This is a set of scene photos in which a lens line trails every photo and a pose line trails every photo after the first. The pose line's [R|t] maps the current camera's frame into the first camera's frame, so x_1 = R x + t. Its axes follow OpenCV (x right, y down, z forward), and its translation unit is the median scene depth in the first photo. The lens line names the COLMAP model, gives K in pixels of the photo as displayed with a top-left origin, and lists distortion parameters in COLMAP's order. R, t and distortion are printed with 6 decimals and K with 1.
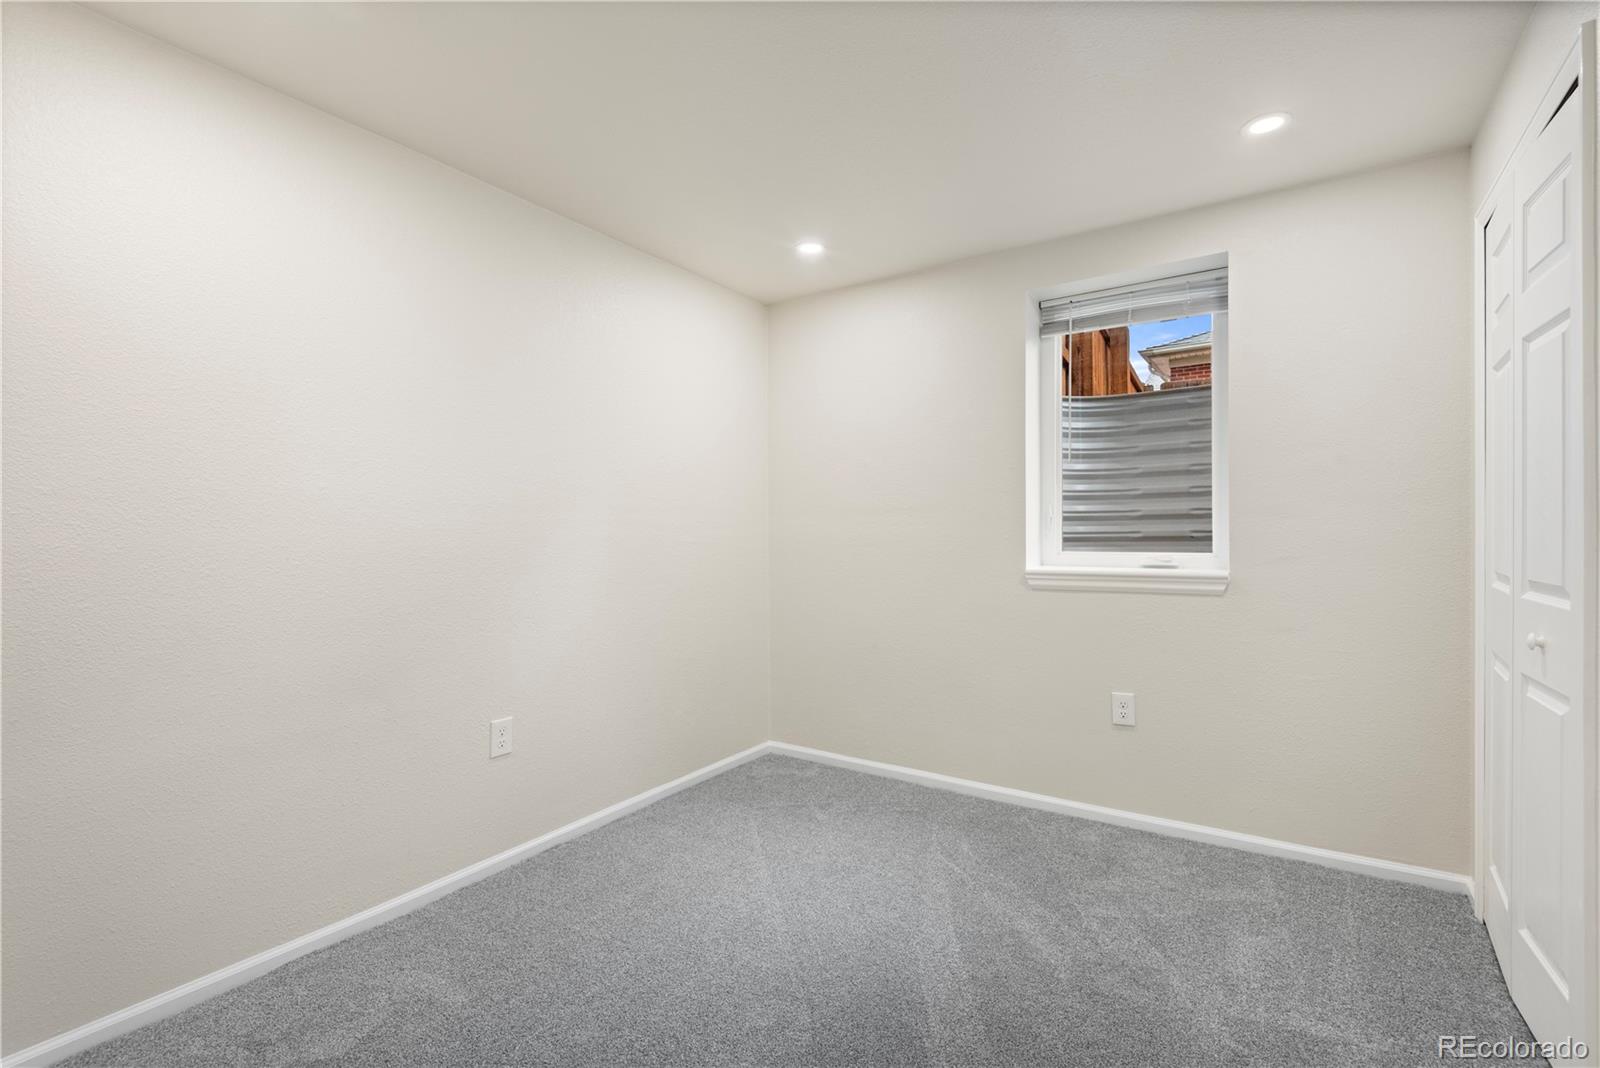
lens RADIAL K [[727.6, 0, 804.4], [0, 727.6, 528.2], [0, 0, 1]] dist [0.035499, -0.019859]
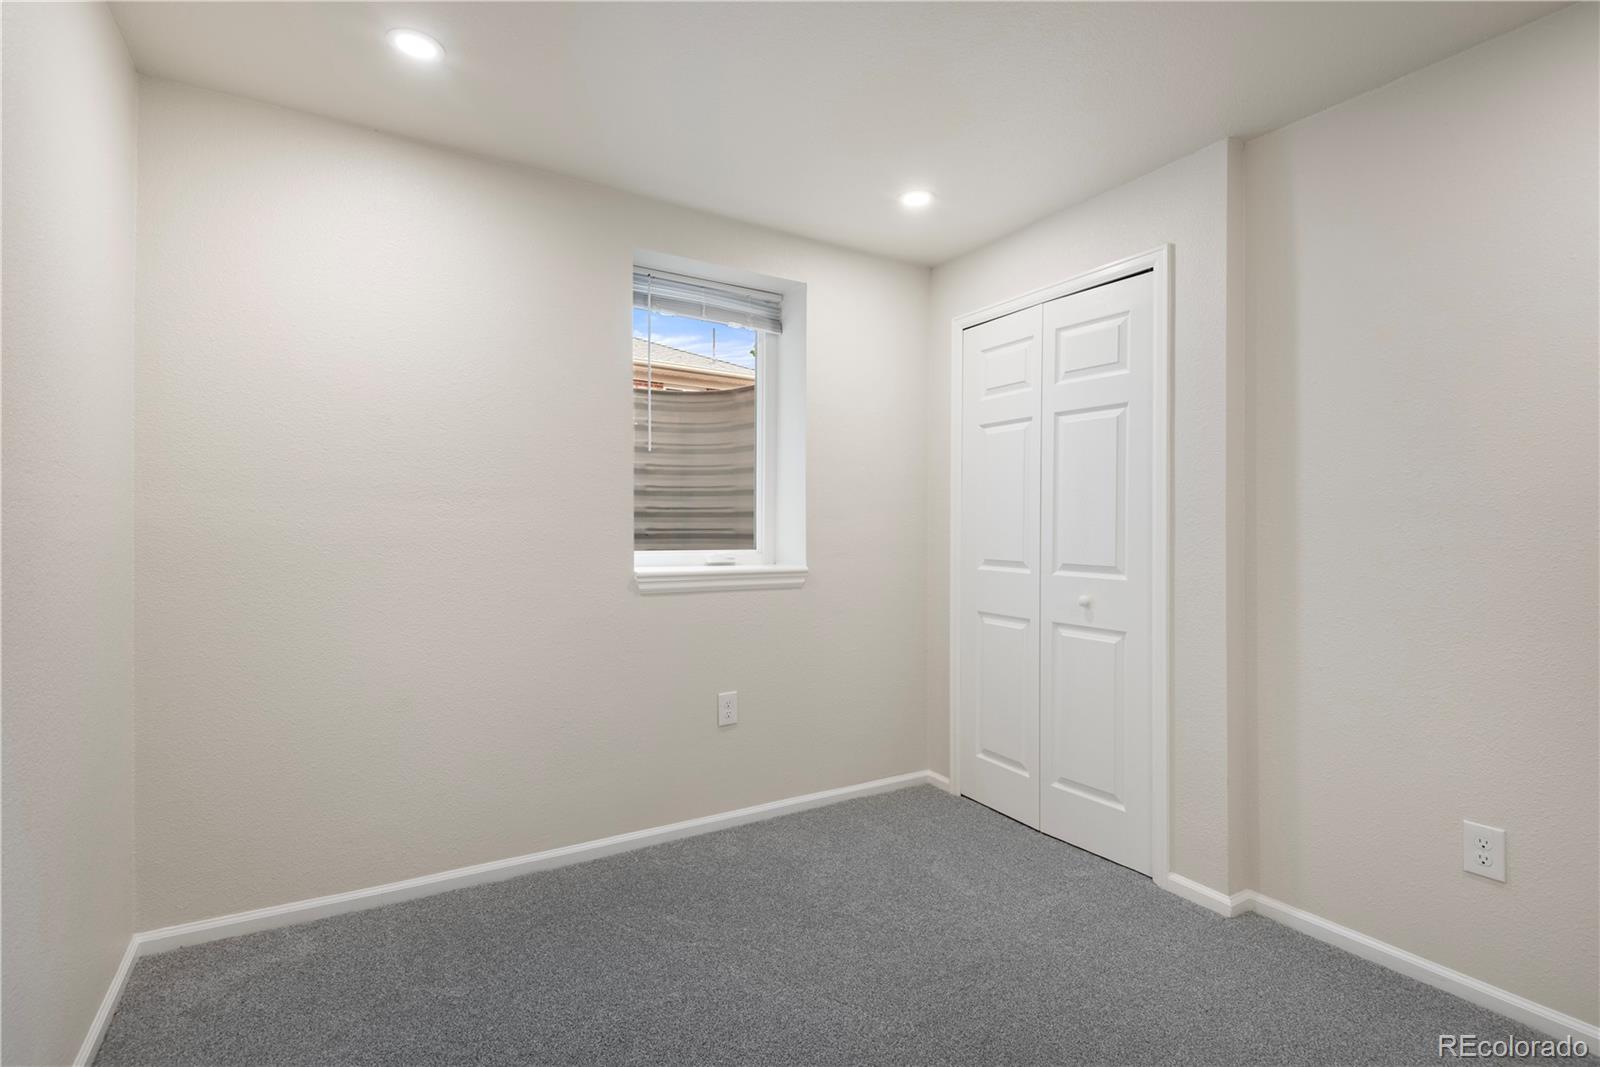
lens RADIAL K [[727.6, 0, 804.4], [0, 727.6, 527.7], [0, 0, 1]] dist [0.035499, -0.019859]
pose [[0.438274, 0.014275, 0.898728, -0.391932], [-0.014987, 0.999851, -0.008572, 0.008869], [-0.898716, -0.009712, 0.438423, 0.458581]]
